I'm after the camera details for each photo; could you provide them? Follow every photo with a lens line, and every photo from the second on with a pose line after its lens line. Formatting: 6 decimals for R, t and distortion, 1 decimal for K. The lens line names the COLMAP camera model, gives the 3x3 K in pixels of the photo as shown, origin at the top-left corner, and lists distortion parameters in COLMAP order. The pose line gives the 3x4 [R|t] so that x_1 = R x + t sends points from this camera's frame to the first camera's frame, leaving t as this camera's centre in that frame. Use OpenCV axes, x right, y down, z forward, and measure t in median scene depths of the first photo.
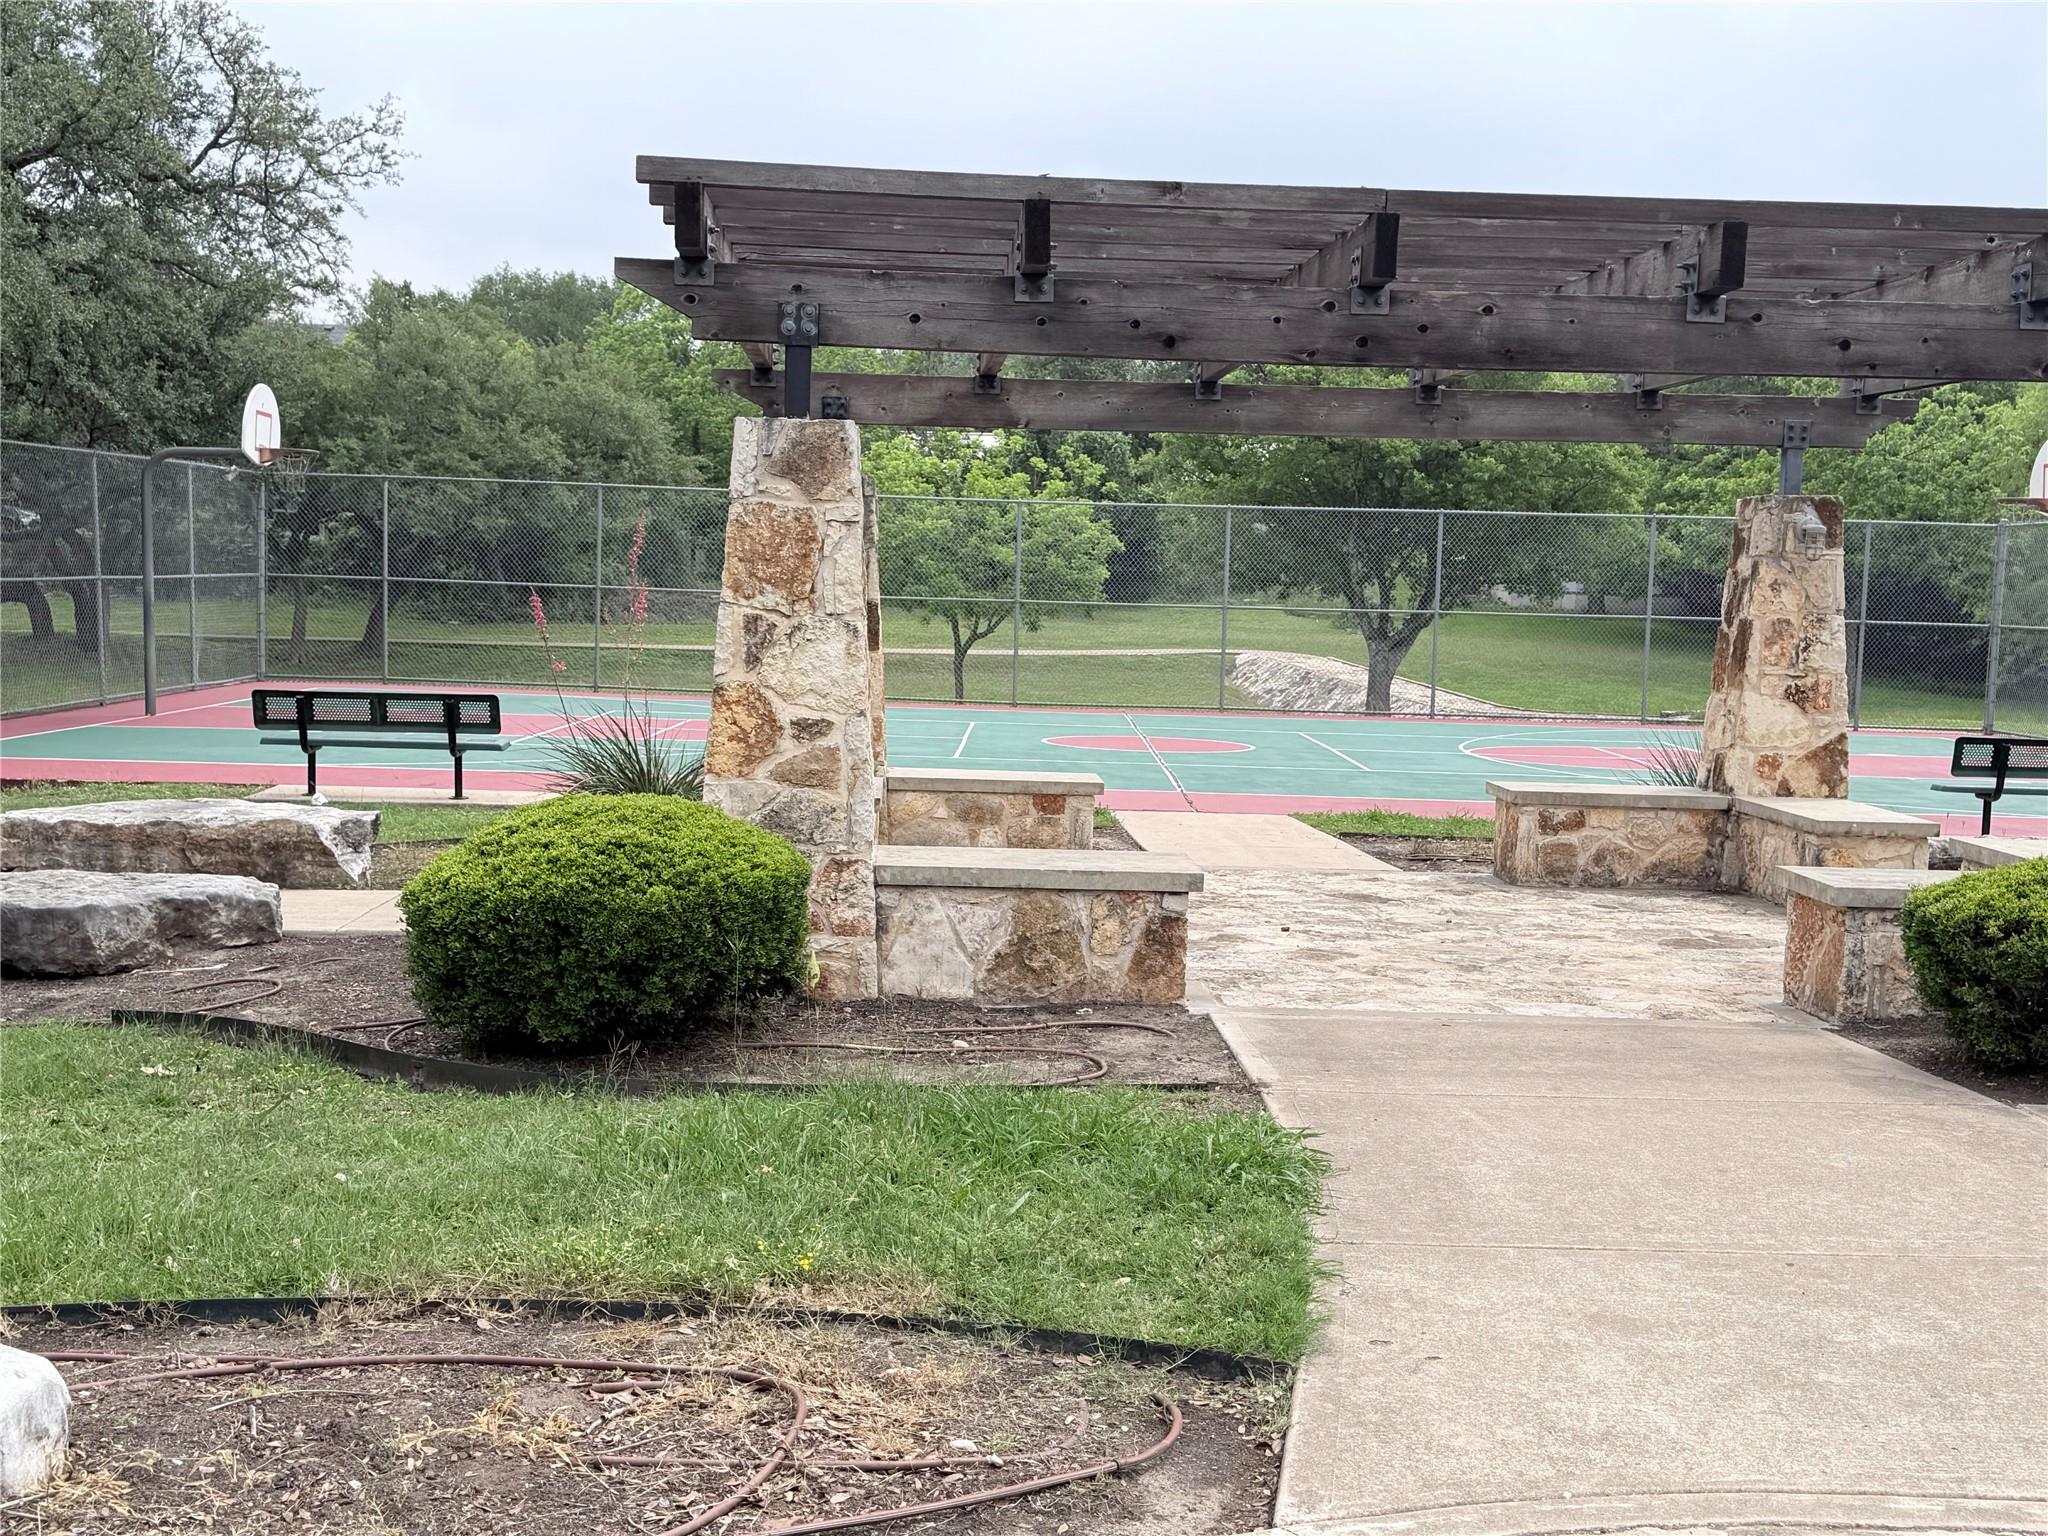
lens RADIAL K [[2355.7, 0, 1024.0], [0, 2355.7, 768.0], [0, 0, 1]] dist [0.169327, -0.409020]
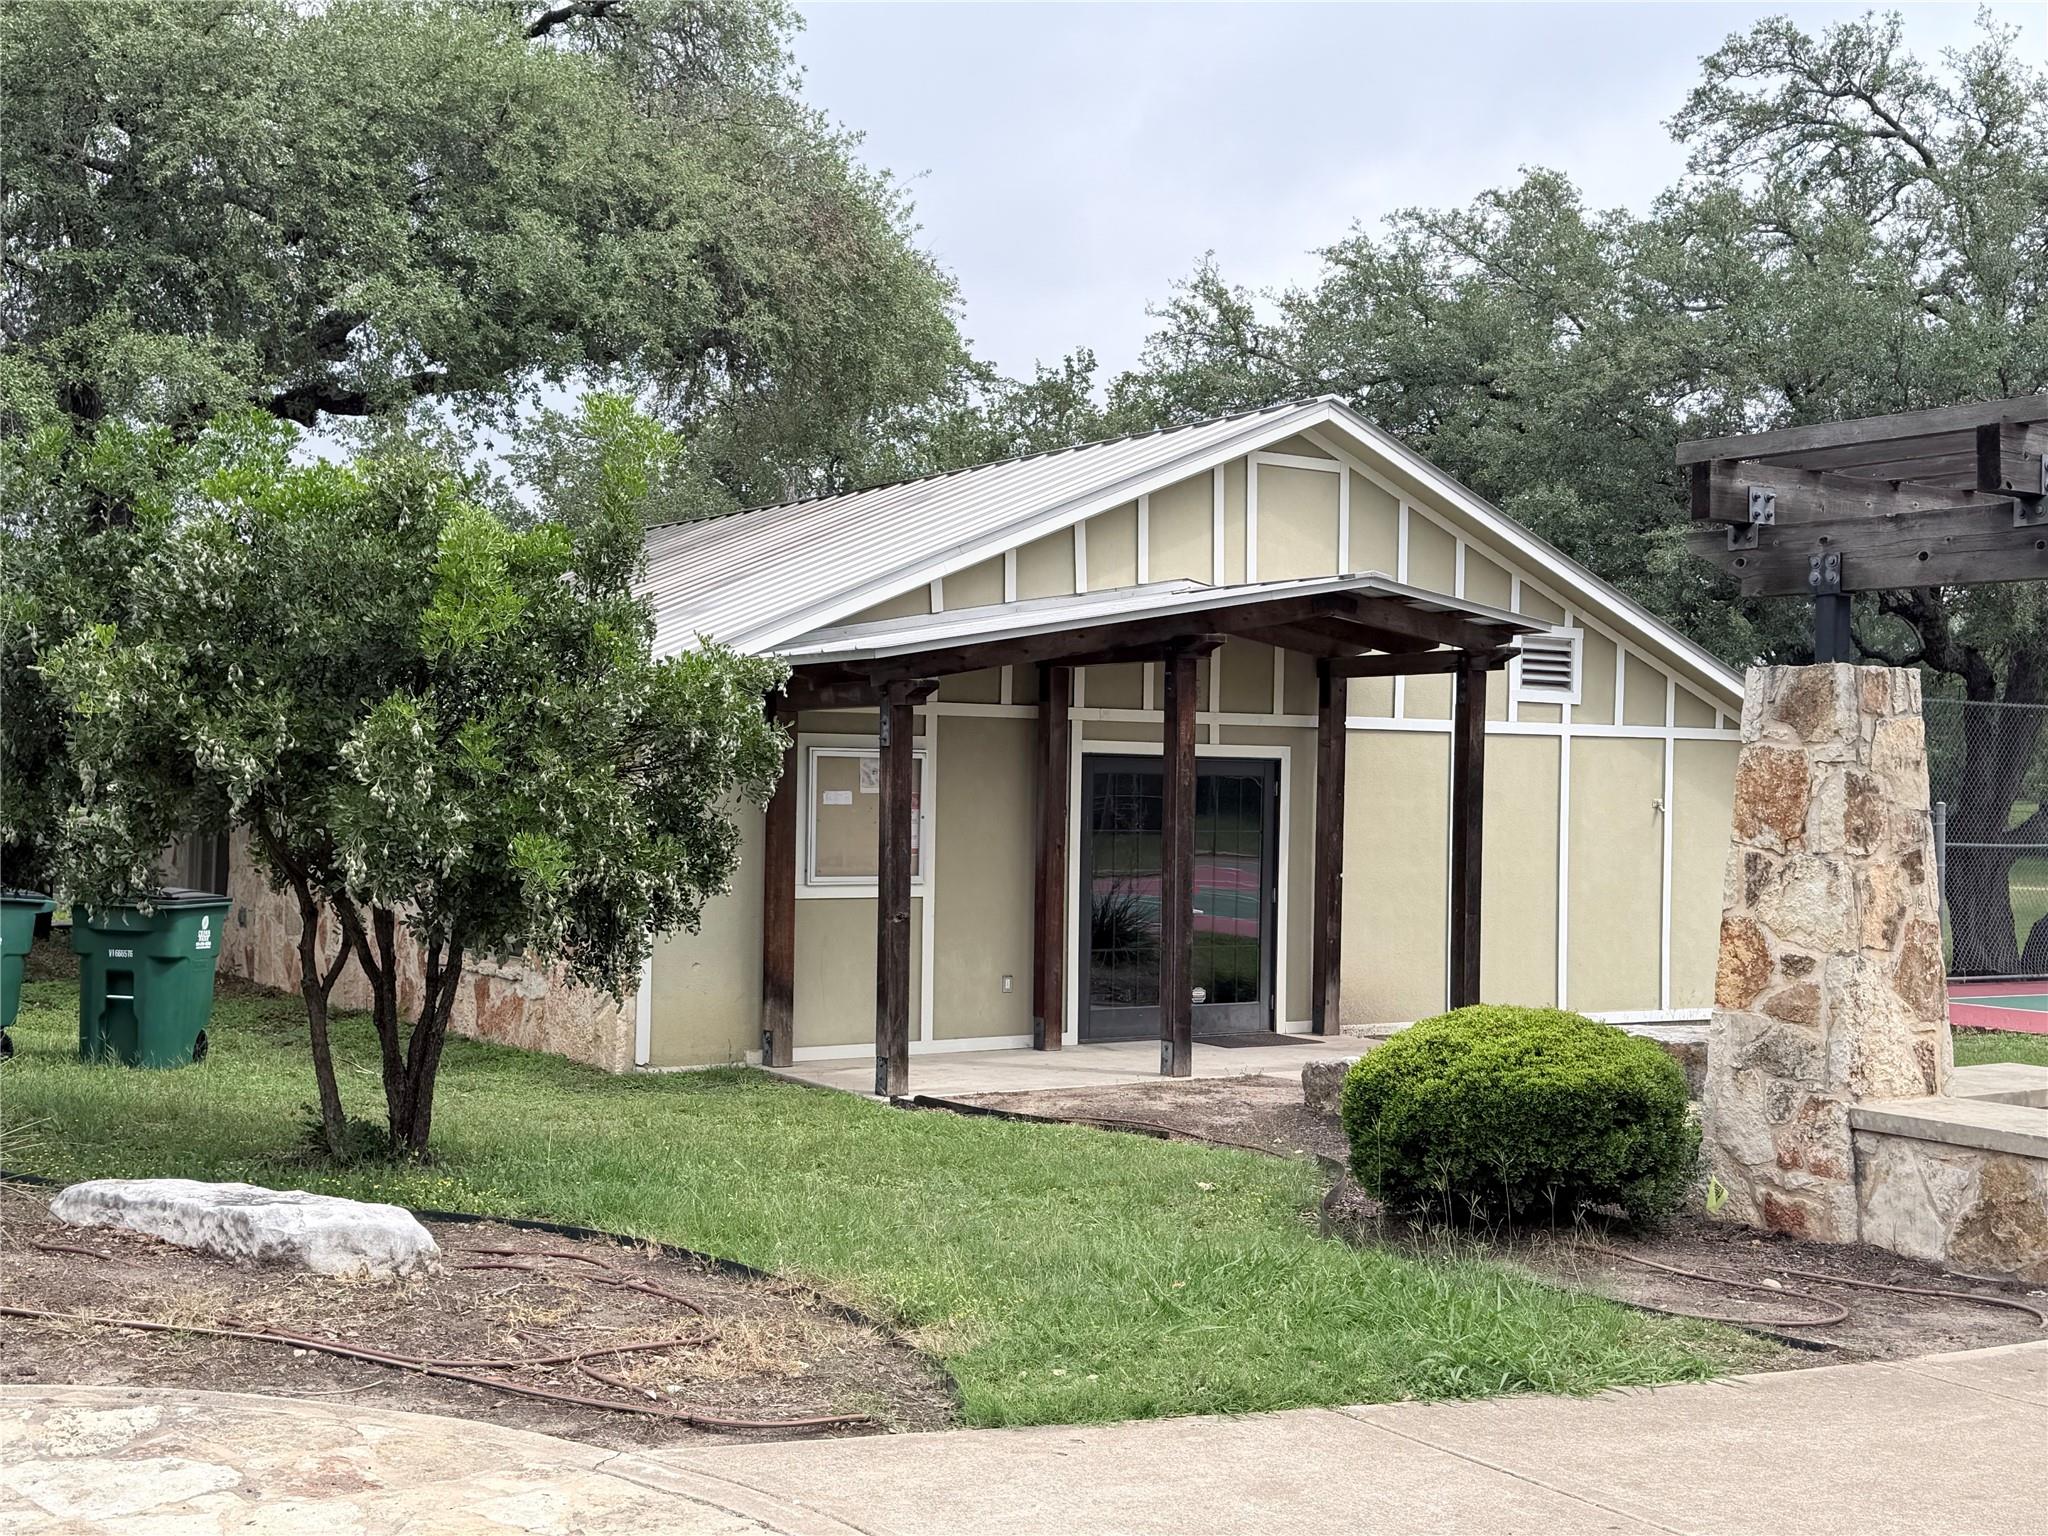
lens RADIAL K [[2355.7, 0, 1024.0], [0, 2355.7, 768.0], [0, 0, 1]] dist [0.169327, -0.409020]
pose [[0.502880, -0.027760, -0.863911, 0.632900], [-0.071225, 0.994754, -0.073424, -0.002008], [0.861417, 0.098456, 0.498264, 0.191483]]
